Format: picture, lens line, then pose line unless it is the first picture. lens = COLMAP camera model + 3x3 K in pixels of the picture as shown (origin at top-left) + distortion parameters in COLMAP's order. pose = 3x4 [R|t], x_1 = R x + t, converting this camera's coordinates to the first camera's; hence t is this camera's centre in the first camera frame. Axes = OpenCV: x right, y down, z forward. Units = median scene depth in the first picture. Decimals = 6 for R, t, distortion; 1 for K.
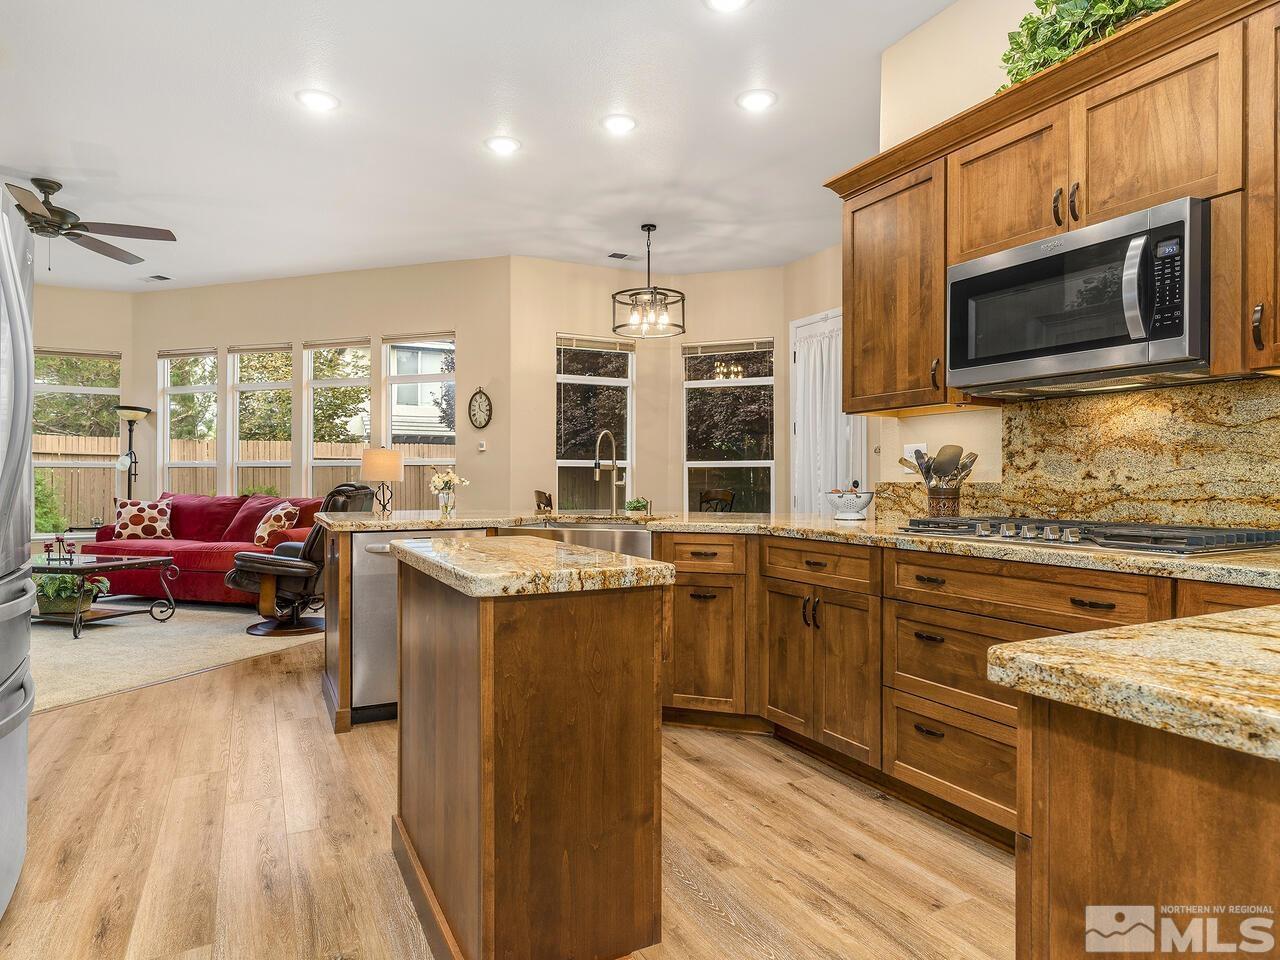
lens RADIAL K [[726.2, 0, 640.0], [0, 726.2, 480.0], [0, 0, 1]] dist [-0.015674, -0.000456]
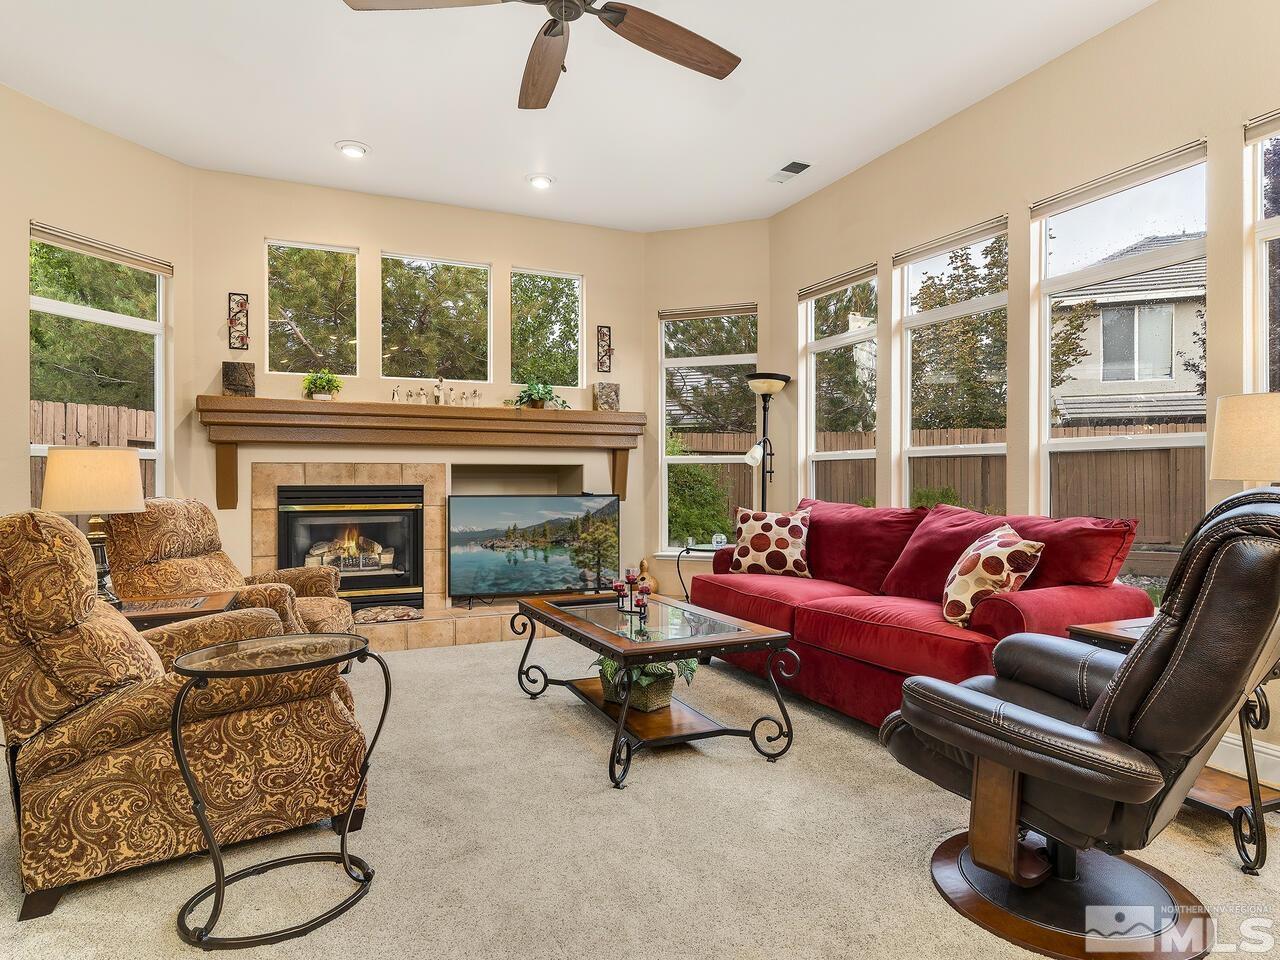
lens RADIAL K [[766.4, 0, 634.6], [0, 766.4, 483.7], [0, 0, 1]] dist [-0.004906, 0.001150]
pose [[0.659226, 0.001420, -0.751944, -0.262572], [0.003493, 0.999982, 0.004951, -0.000338], [0.751937, -0.005891, 0.659208, 0.469869]]
